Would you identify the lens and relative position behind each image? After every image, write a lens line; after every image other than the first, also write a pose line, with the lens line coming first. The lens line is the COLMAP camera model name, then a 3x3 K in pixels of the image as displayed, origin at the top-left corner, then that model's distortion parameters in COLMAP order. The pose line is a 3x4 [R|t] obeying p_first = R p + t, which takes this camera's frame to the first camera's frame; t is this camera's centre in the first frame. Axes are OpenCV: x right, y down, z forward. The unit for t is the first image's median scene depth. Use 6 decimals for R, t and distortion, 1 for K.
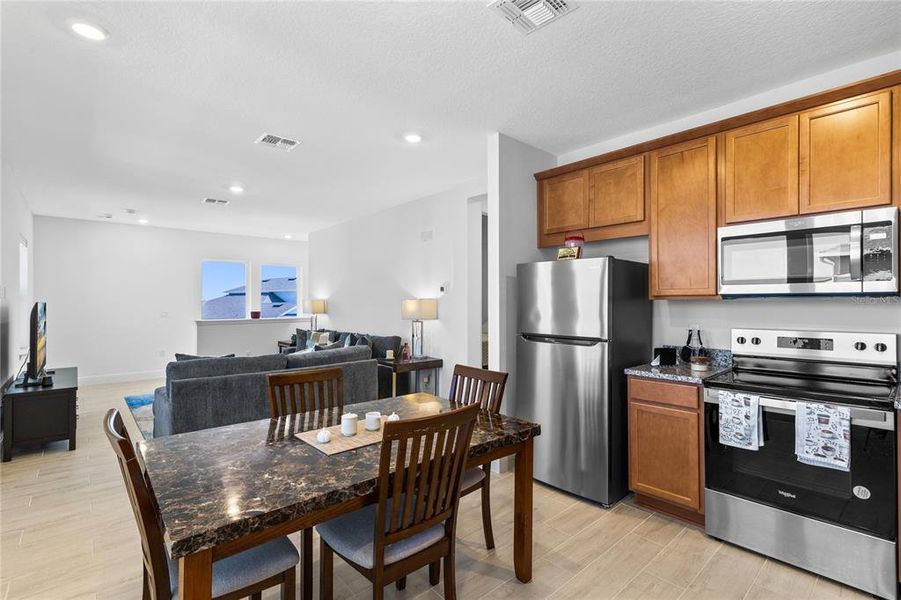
lens RADIAL K [[410.2, 0, 447.9], [0, 410.2, 300.8], [0, 0, 1]] dist [0.011345, -0.000945]
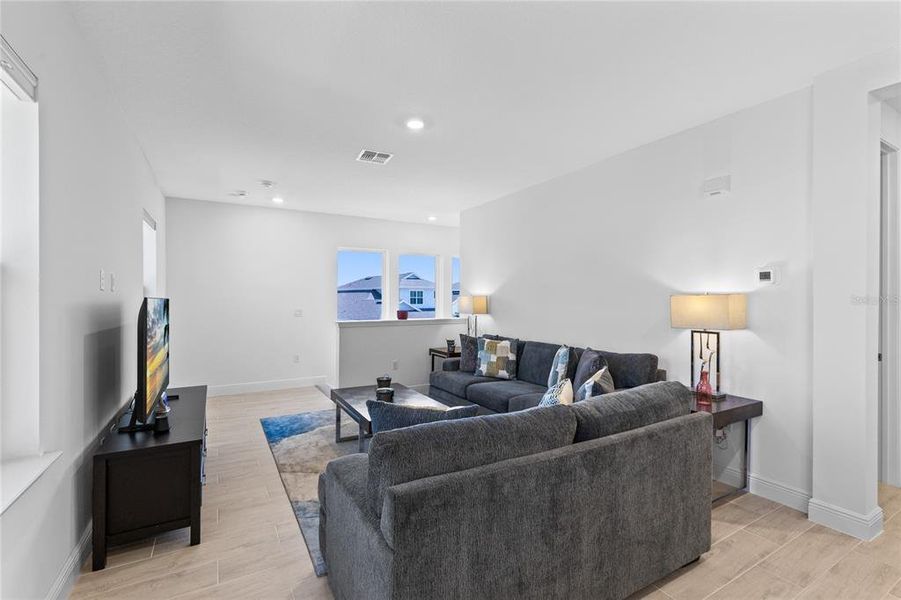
lens RADIAL K [[410.2, 0, 454.7], [0, 410.2, 298.7], [0, 0, 1]] dist [0.011345, -0.000945]
pose [[0.979748, 0.002240, -0.200224, -0.299622], [-0.001870, 0.999996, 0.002039, 0.002473], [0.200228, -0.001623, 0.979748, 0.349266]]
